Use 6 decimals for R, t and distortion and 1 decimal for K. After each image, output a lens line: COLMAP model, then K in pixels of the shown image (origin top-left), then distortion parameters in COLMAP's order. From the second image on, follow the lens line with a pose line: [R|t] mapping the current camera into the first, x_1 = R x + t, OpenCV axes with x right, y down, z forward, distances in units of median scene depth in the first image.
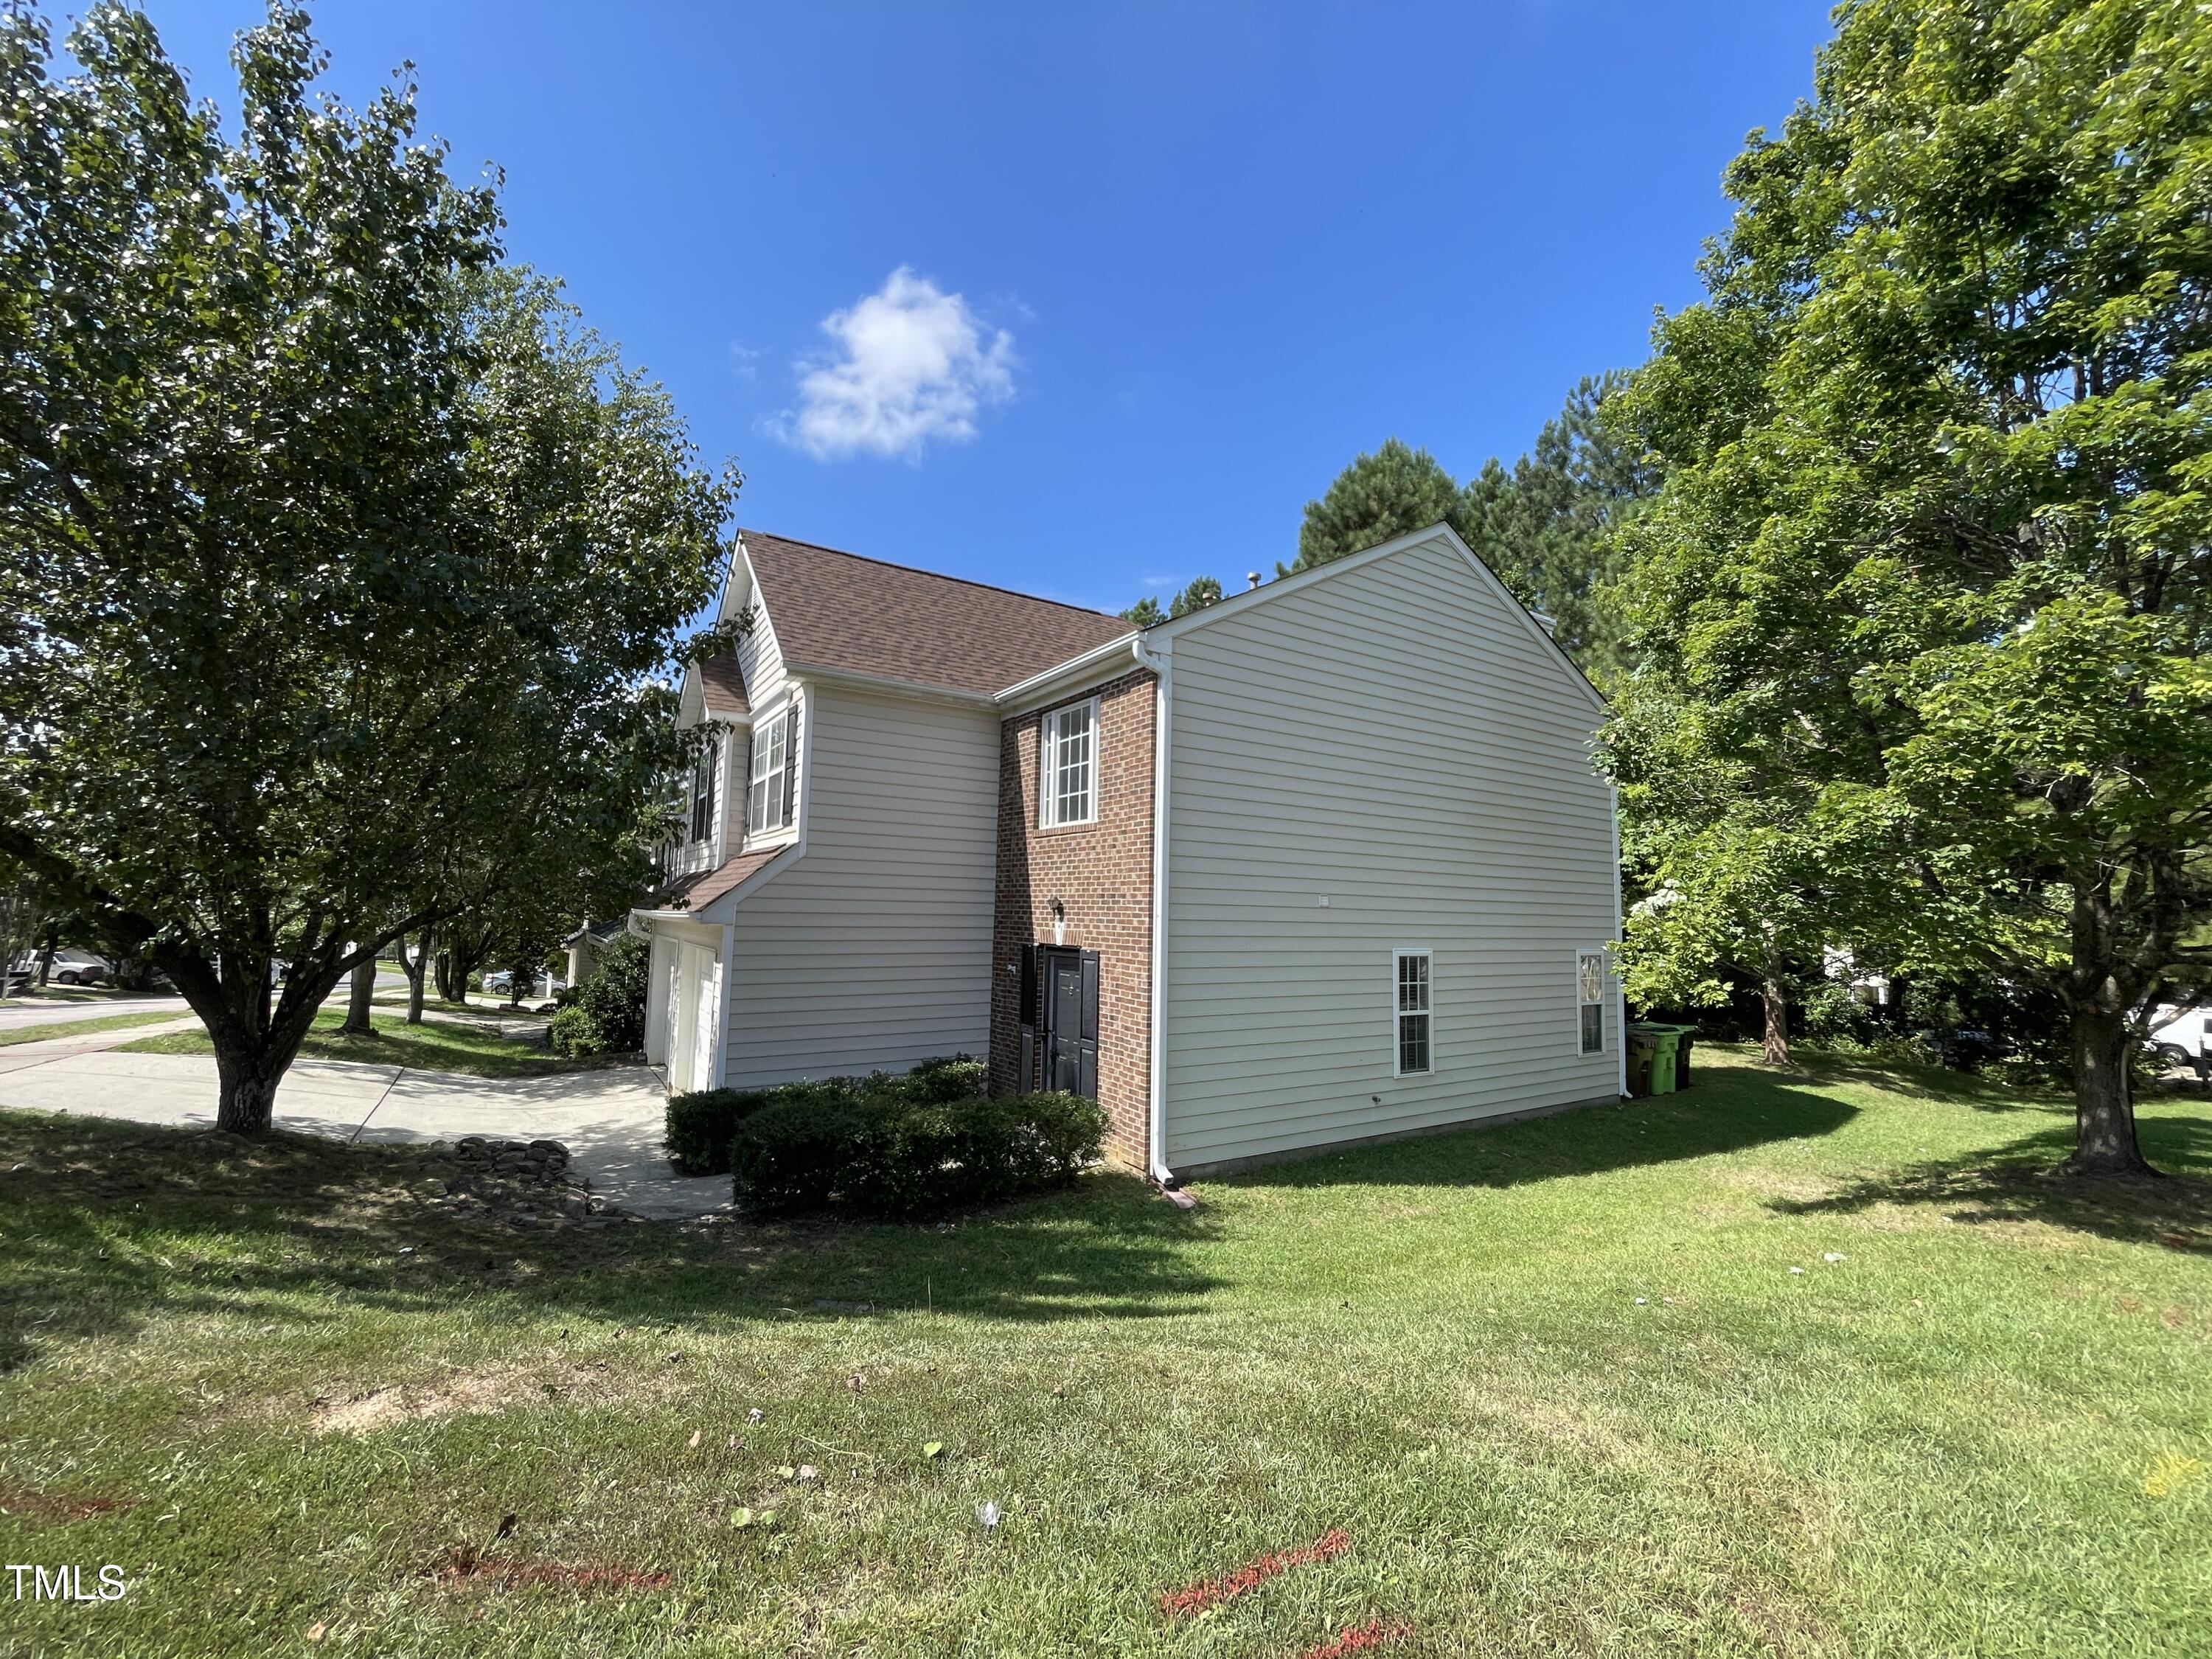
lens RADIAL K [[901.1, 0, 1096.4], [0, 901.1, 821.3], [0, 0, 1]] dist [-0.002347, 0.000731]
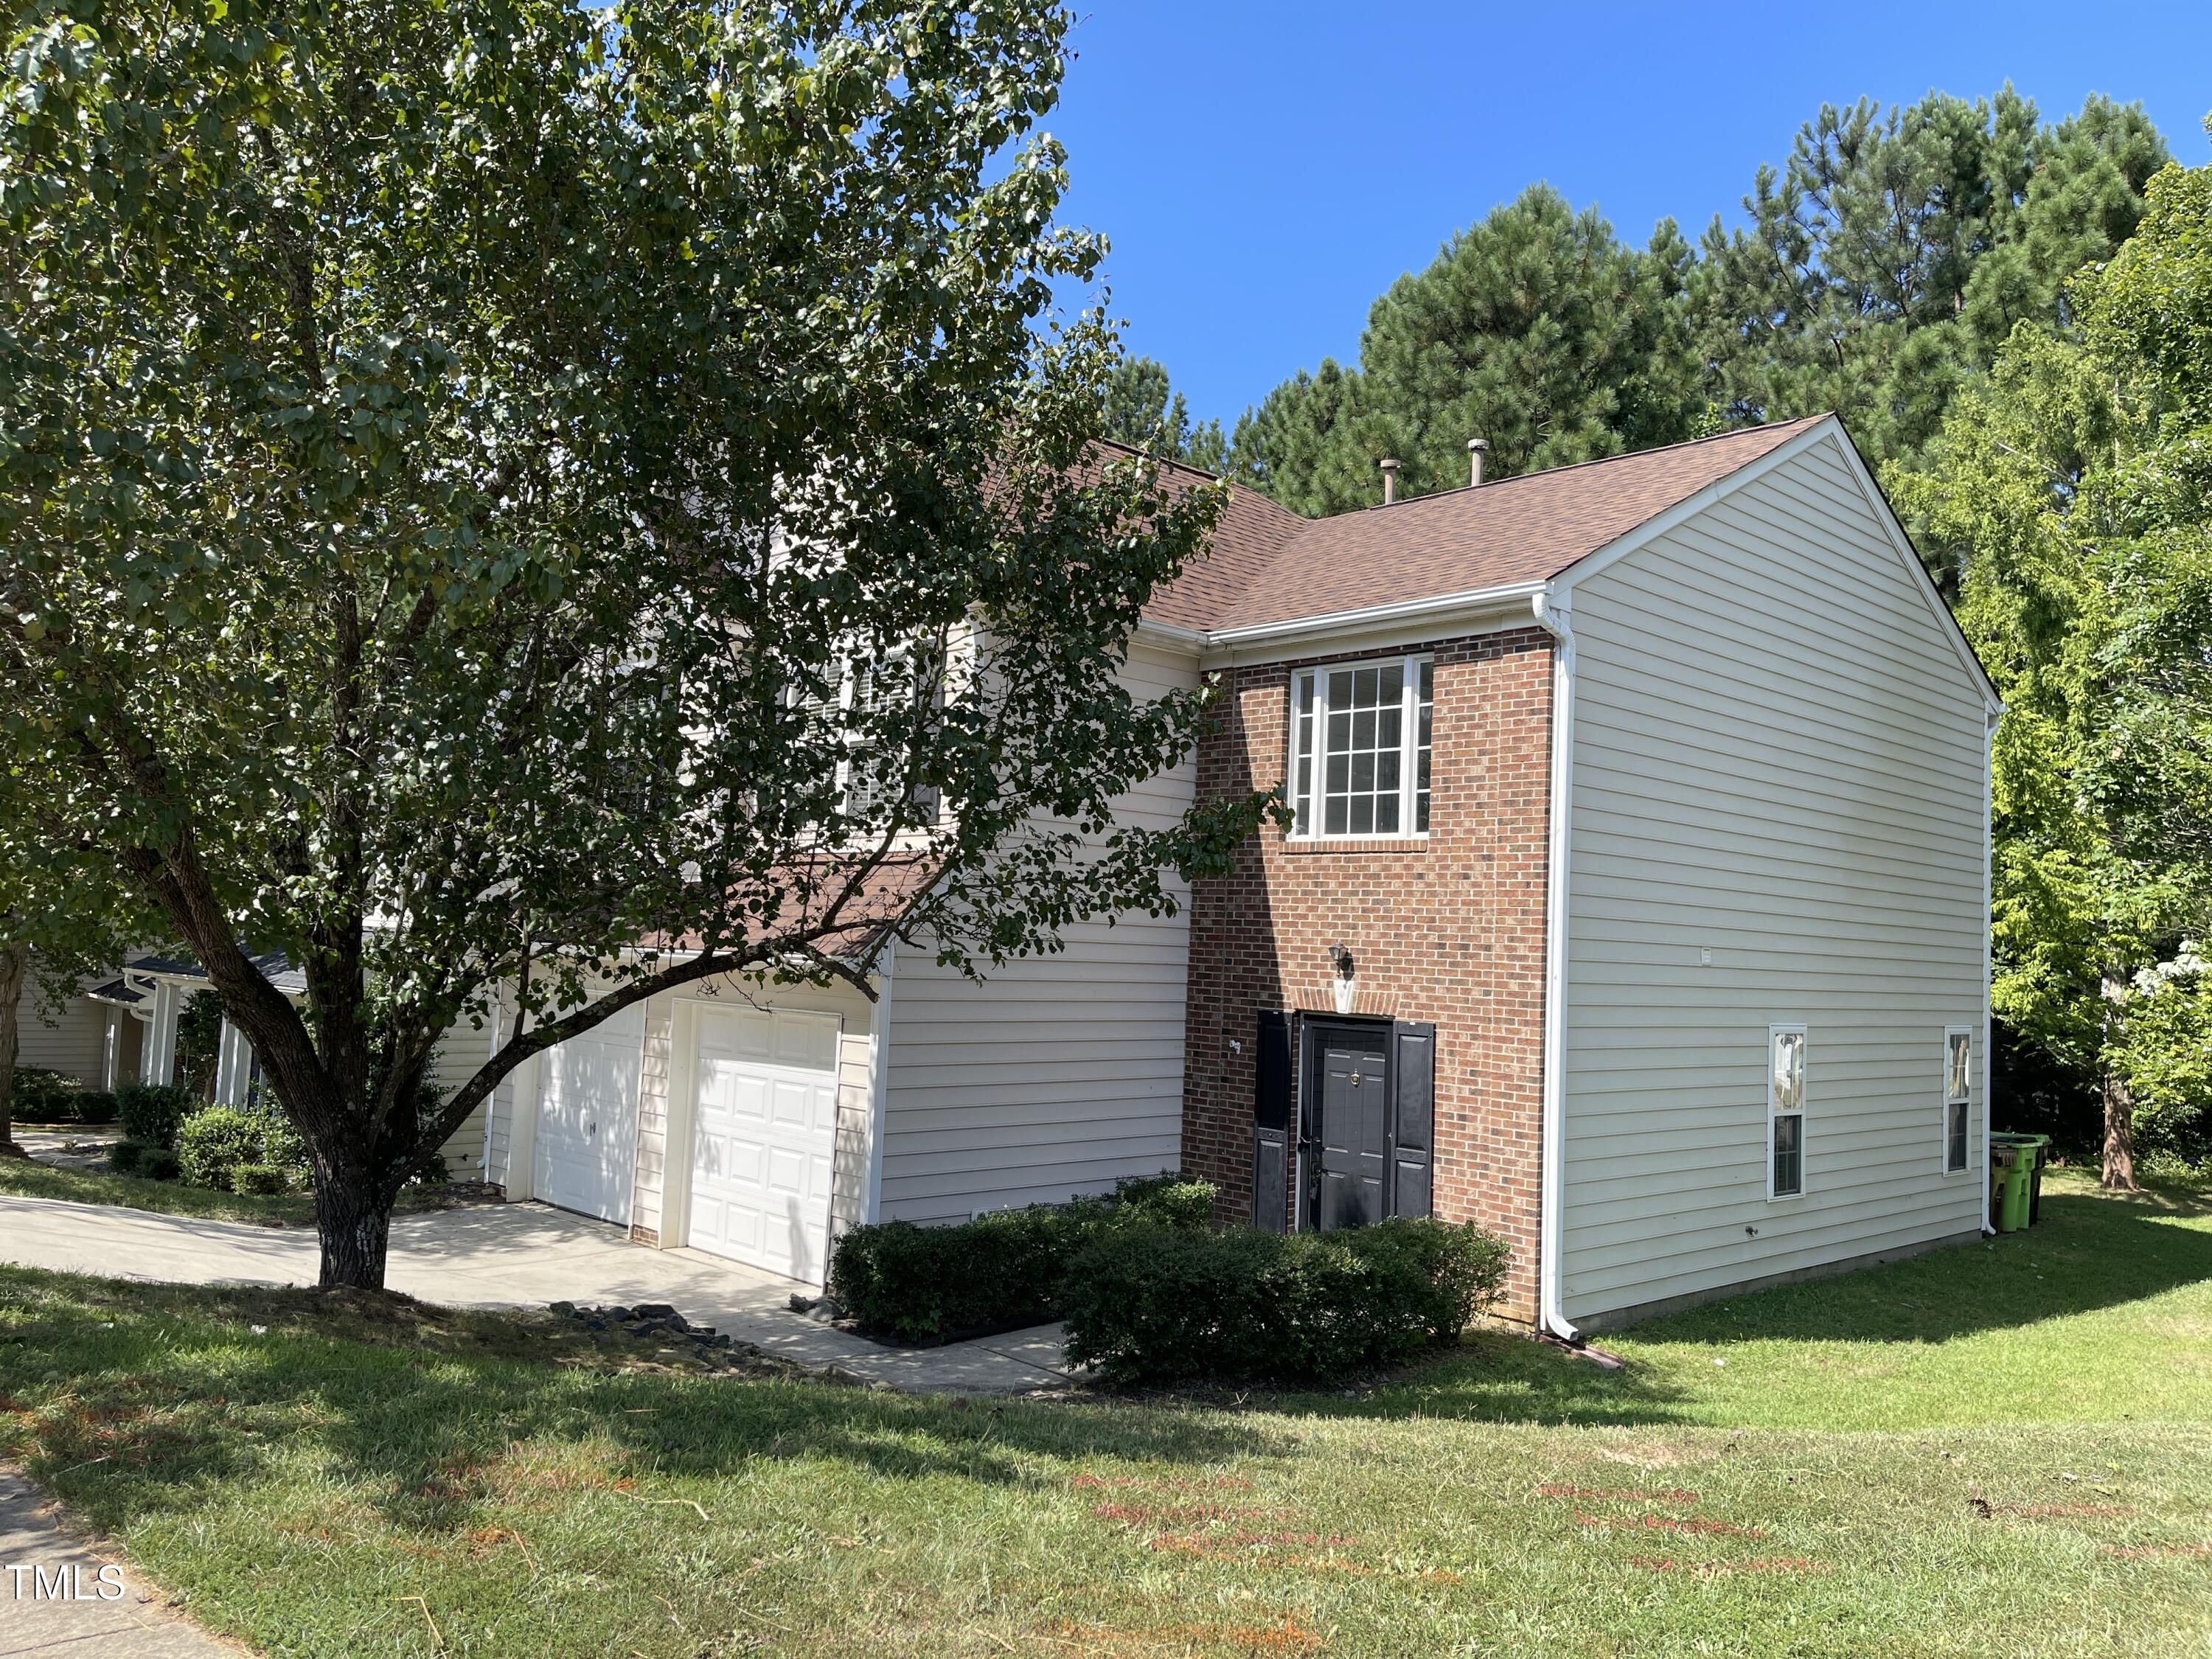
lens RADIAL K [[1617.6, 0, 1100.6], [0, 1617.6, 857.6], [0, 0, 1]] dist [0.003880, 0.007642]
pose [[0.986263, 0.028972, 0.162621, -0.421522], [-0.037103, 0.998197, 0.047189, -0.032549], [-0.160960, -0.052574, 0.985560, -0.181589]]
